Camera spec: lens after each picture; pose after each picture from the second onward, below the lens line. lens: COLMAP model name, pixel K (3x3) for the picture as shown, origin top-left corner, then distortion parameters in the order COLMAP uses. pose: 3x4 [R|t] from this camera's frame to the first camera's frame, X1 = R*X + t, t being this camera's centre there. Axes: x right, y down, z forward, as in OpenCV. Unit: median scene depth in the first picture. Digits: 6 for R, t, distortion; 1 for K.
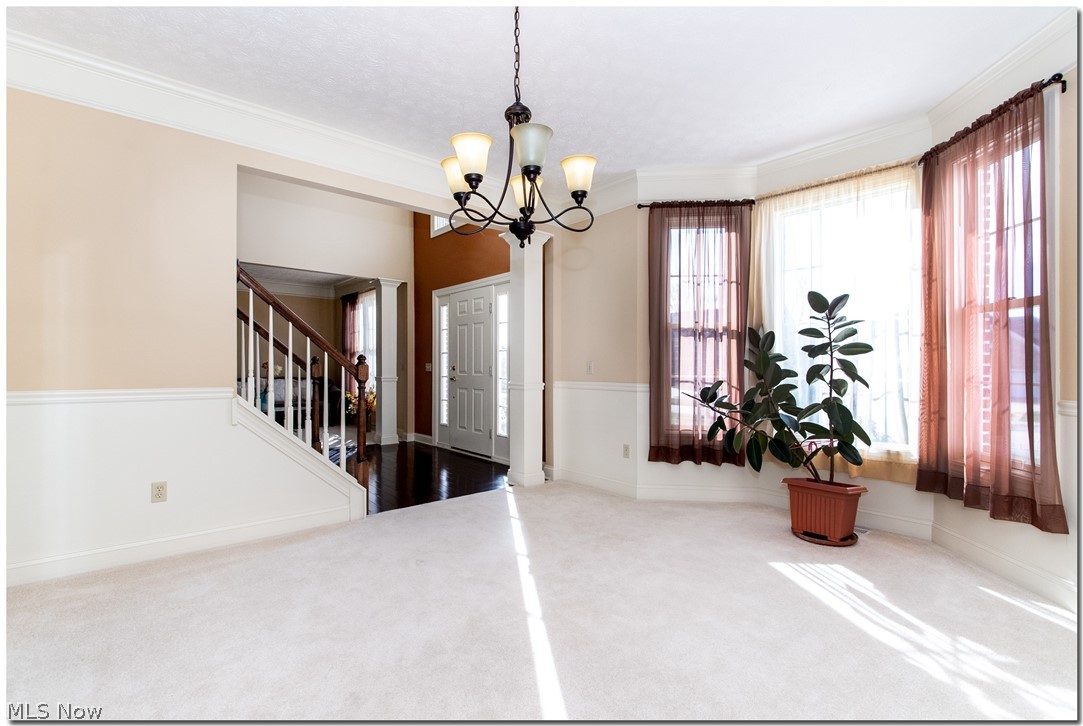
lens RADIAL K [[480.3, 0, 538.9], [0, 480.3, 366.9], [0, 0, 1]] dist [-0.000993, -0.000498]
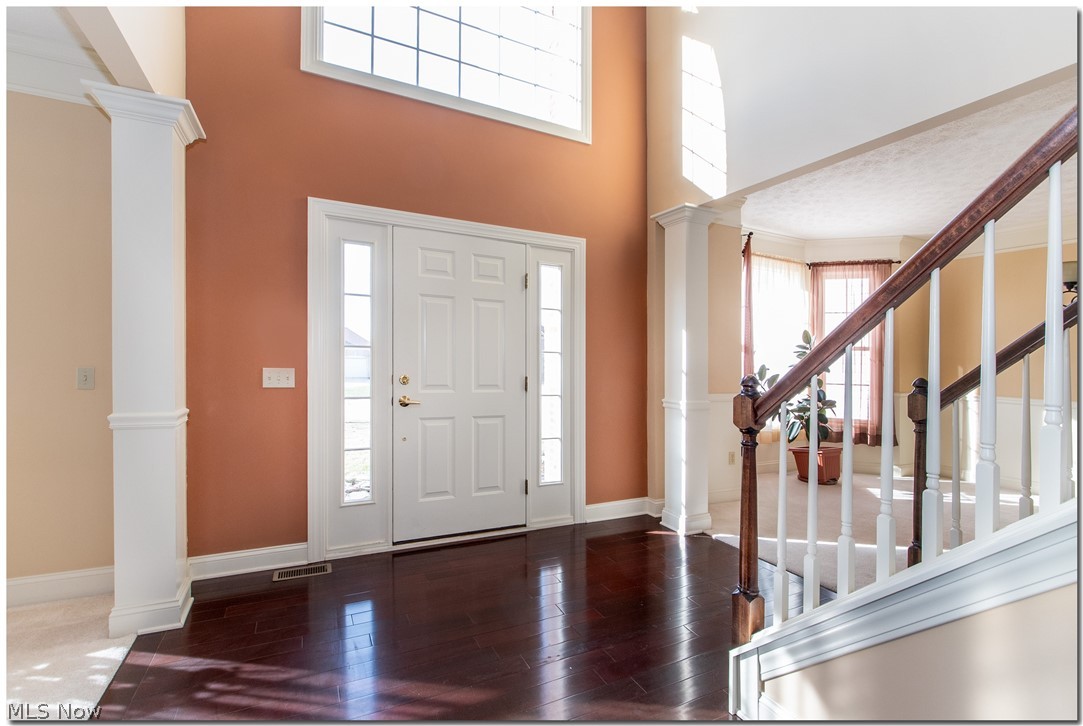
lens RADIAL K [[480.3, 0, 538.9], [0, 480.3, 366.9], [0, 0, 1]] dist [-0.000993, -0.000498]
pose [[0.245837, -0.001573, 0.969310, -0.620315], [-0.006461, 0.999974, 0.003262, -0.013226], [-0.969290, -0.007064, 0.245820, 0.745362]]
